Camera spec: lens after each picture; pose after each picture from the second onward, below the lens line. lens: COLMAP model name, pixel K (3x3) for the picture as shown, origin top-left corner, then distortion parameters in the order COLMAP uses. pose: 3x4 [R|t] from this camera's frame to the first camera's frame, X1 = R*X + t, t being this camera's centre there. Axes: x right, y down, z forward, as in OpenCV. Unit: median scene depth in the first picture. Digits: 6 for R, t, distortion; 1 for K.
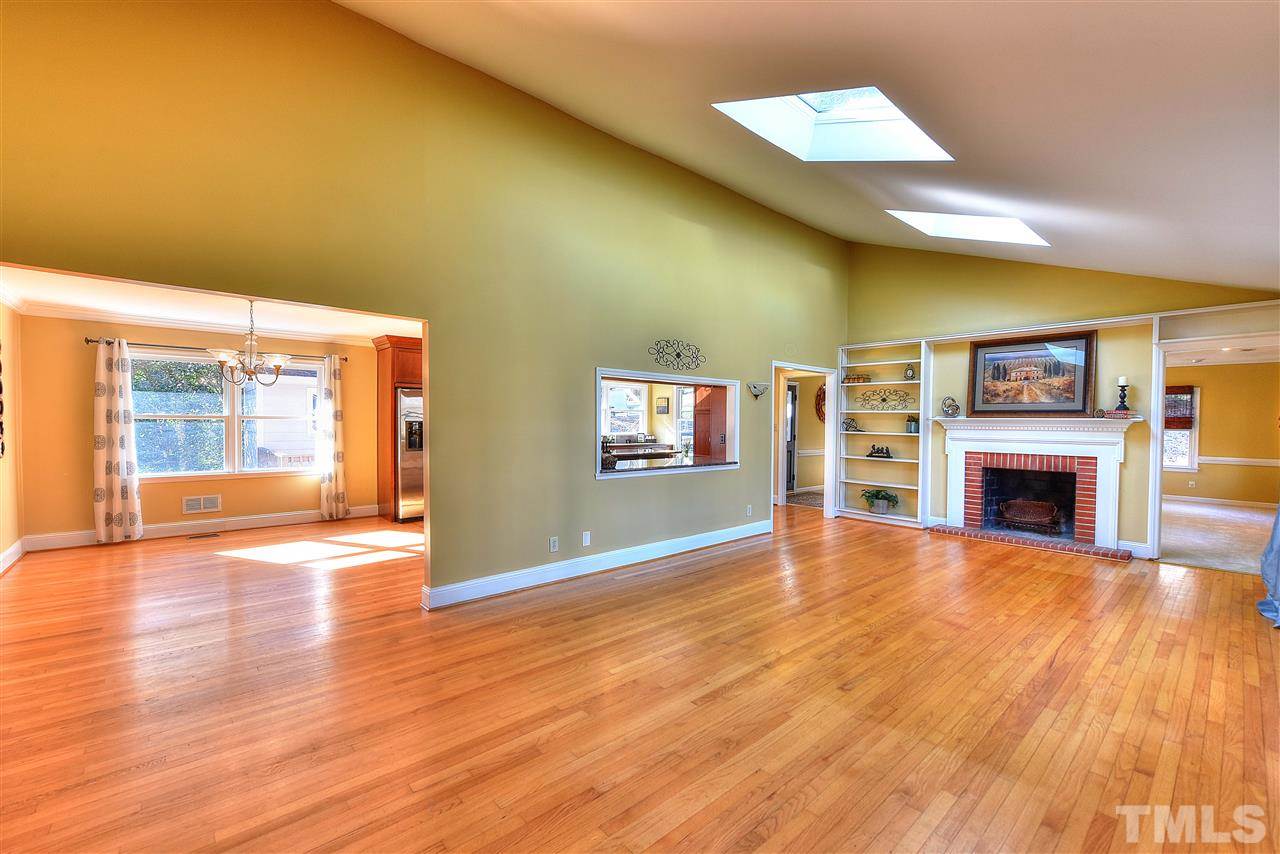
lens RADIAL K [[530.5, 0, 640.0], [0, 530.5, 427.0], [0, 0, 1]] dist [-0.000578, -0.000060]
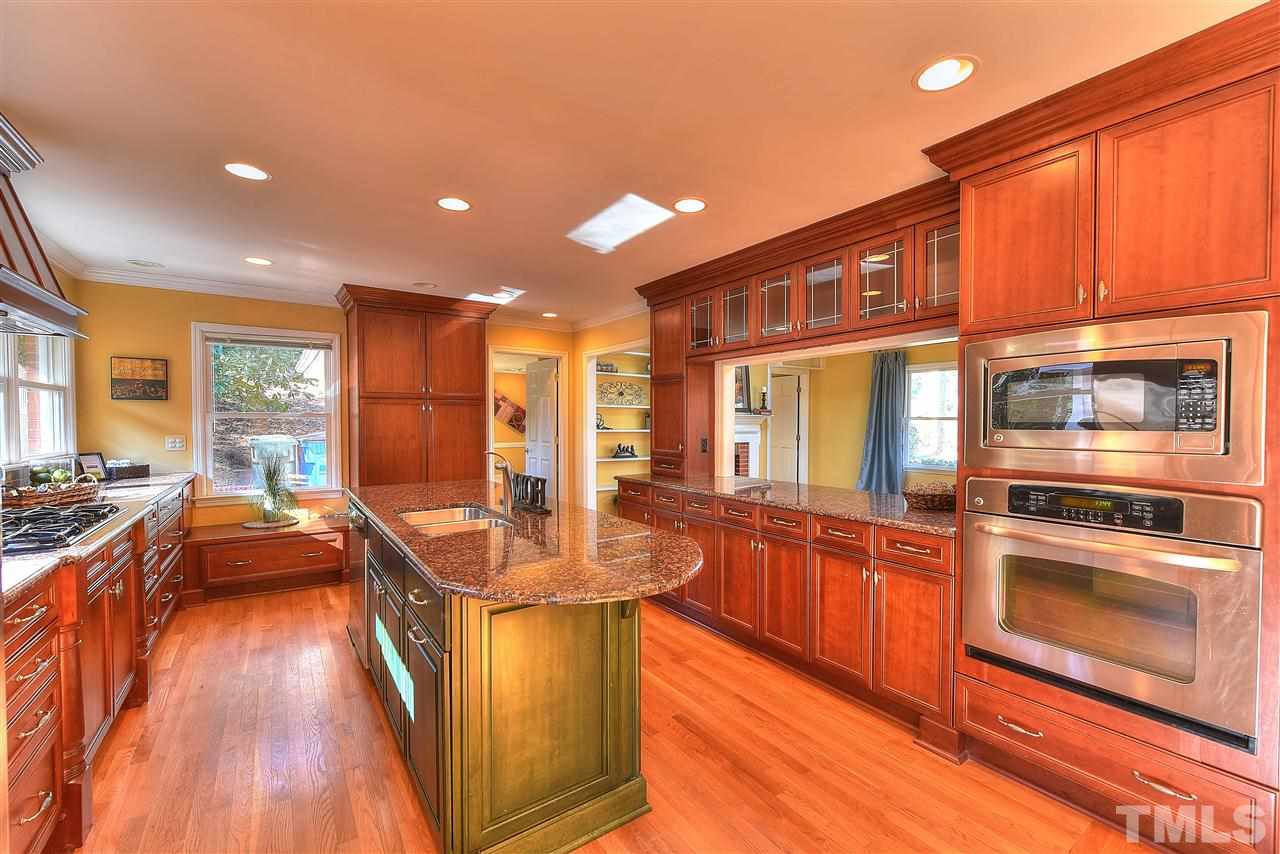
lens RADIAL K [[530.5, 0, 640.0], [0, 530.5, 427.0], [0, 0, 1]] dist [-0.000578, -0.000060]
pose [[0.119060, -0.020301, 0.992680, -0.520282], [0.011530, 0.999752, 0.019063, -0.012977], [-0.992820, 0.009176, 0.119264, 1.019166]]
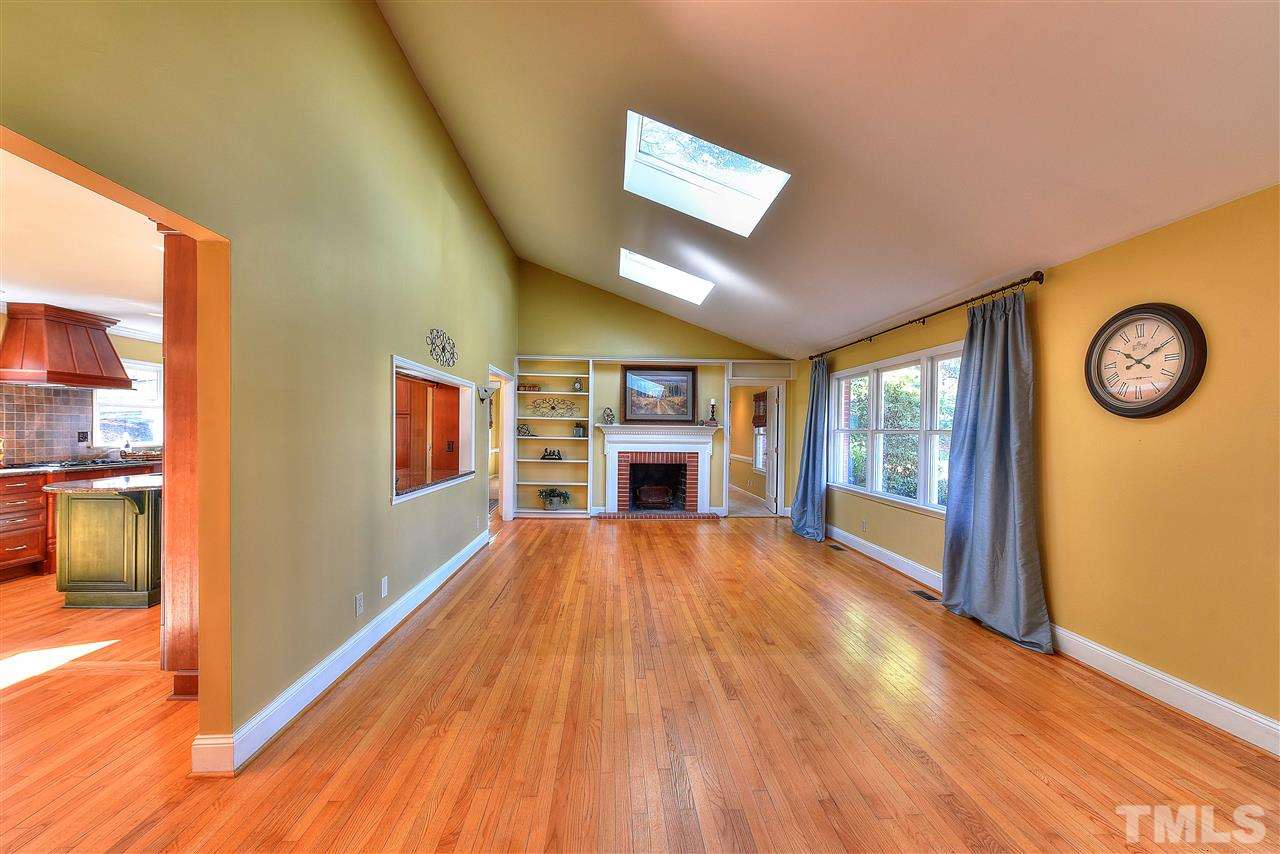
lens RADIAL K [[520.1, 0, 636.0], [0, 520.1, 430.5], [0, 0, 1]] dist [-0.000942, -0.000131]
pose [[0.625261, -0.001353, 0.780415, -0.340175], [0.001245, 0.999999, 0.000736, -0.004933], [-0.780415, 0.000511, 0.625262, 0.210245]]
